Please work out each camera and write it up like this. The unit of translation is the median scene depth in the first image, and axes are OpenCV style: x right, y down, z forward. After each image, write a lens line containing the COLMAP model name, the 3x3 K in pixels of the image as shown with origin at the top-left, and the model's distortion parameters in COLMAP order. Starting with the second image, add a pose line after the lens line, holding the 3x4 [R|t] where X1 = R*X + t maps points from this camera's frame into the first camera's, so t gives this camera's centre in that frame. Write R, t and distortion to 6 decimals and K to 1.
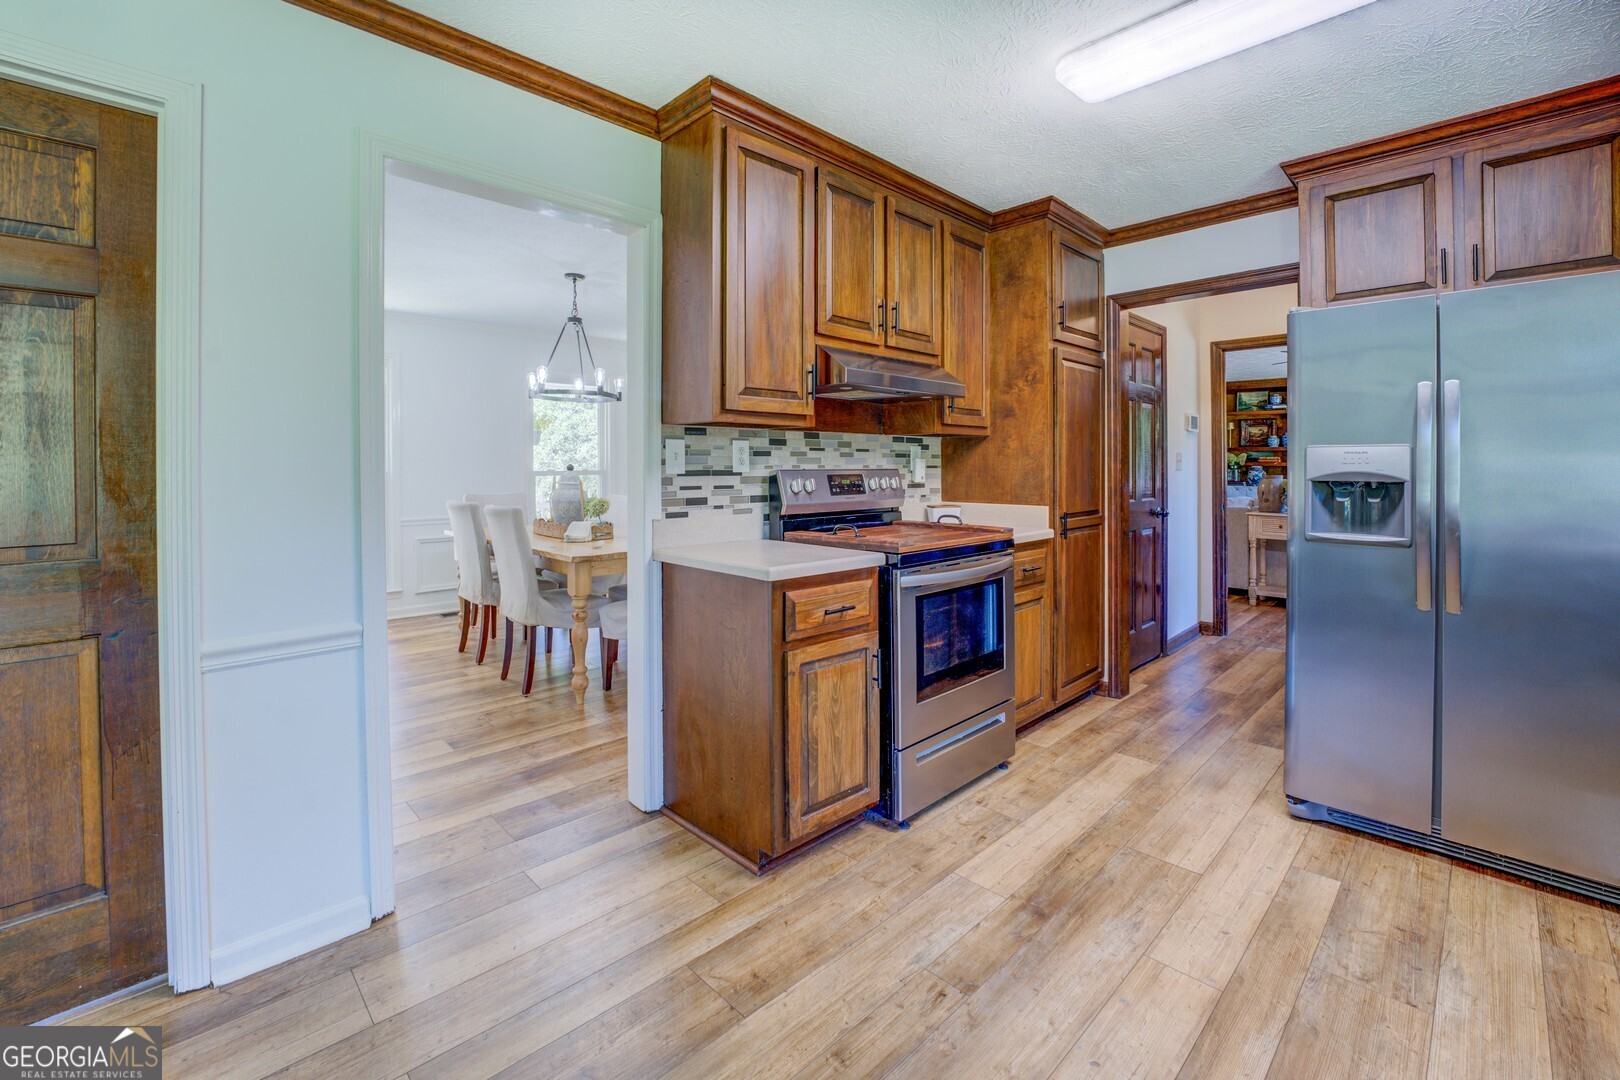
lens RADIAL K [[683.2, 0, 812.1], [0, 683.2, 468.8], [0, 0, 1]] dist [-0.023919, -0.000059]
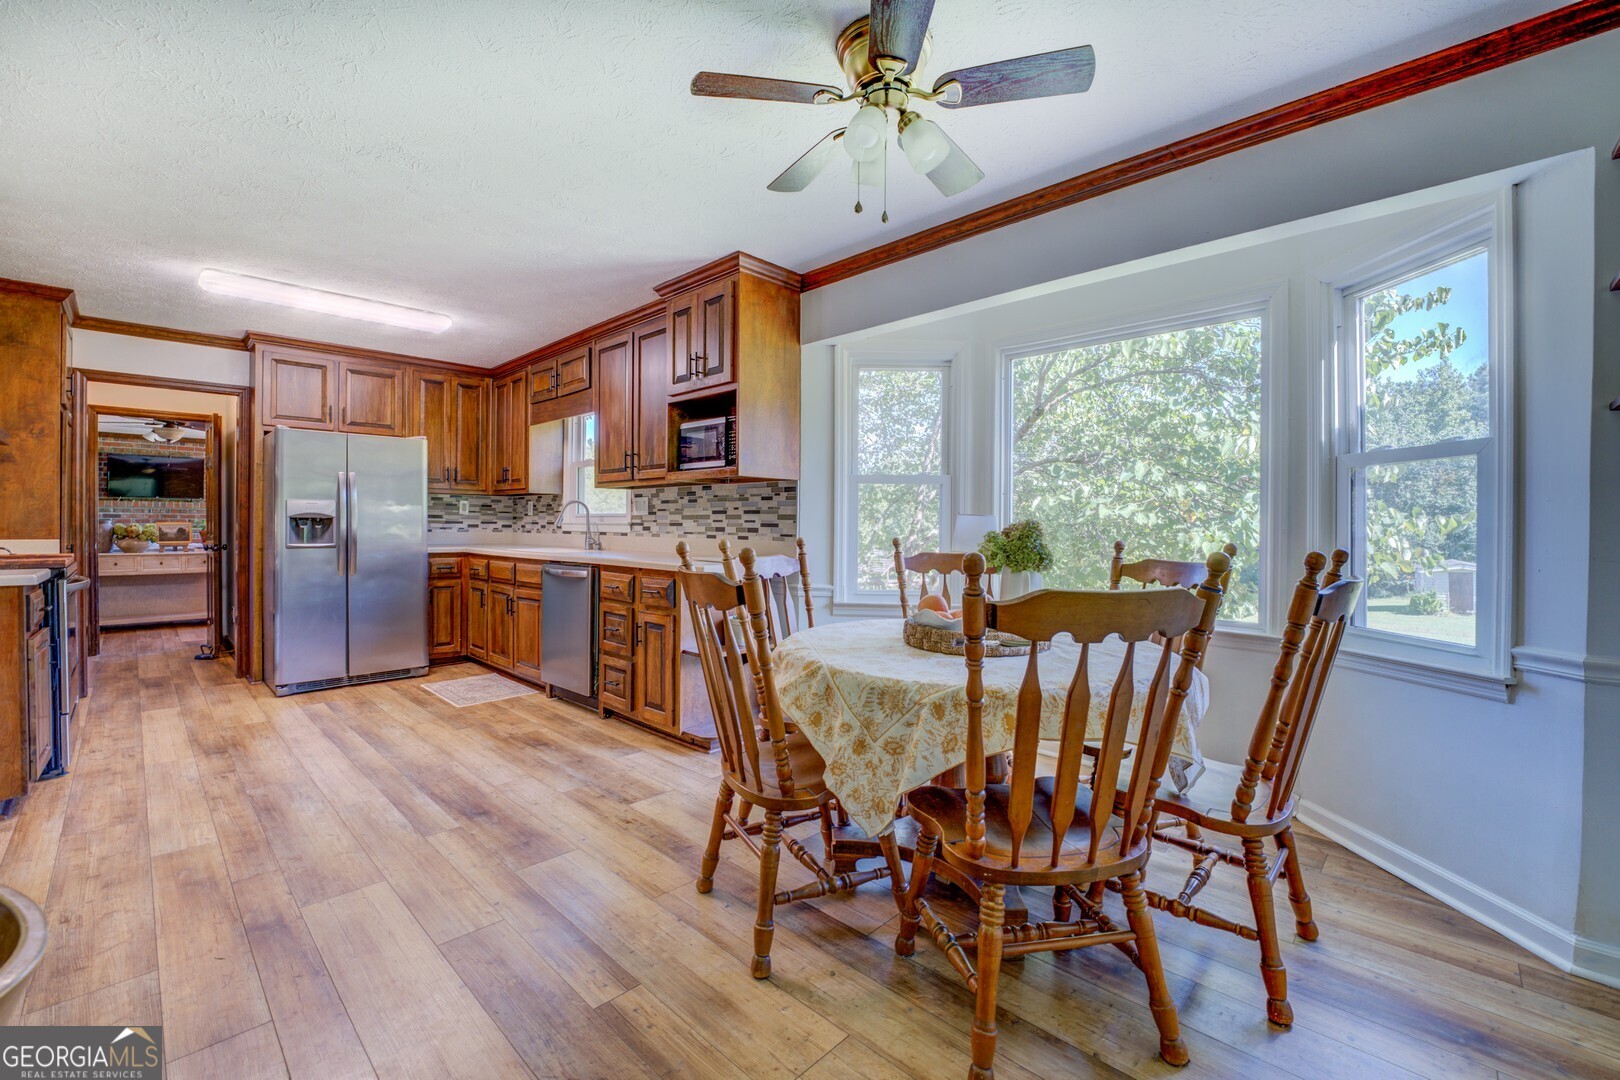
lens RADIAL K [[678.2, 0, 810.0], [0, 678.2, 540.0], [0, 0, 1]] dist [-0.021162, 0.000132]
pose [[-0.021077, -0.023532, 0.999501, -0.984767], [-0.003096, 0.999720, 0.023472, 0.027407], [-0.999773, -0.002599, -0.021144, -0.365316]]
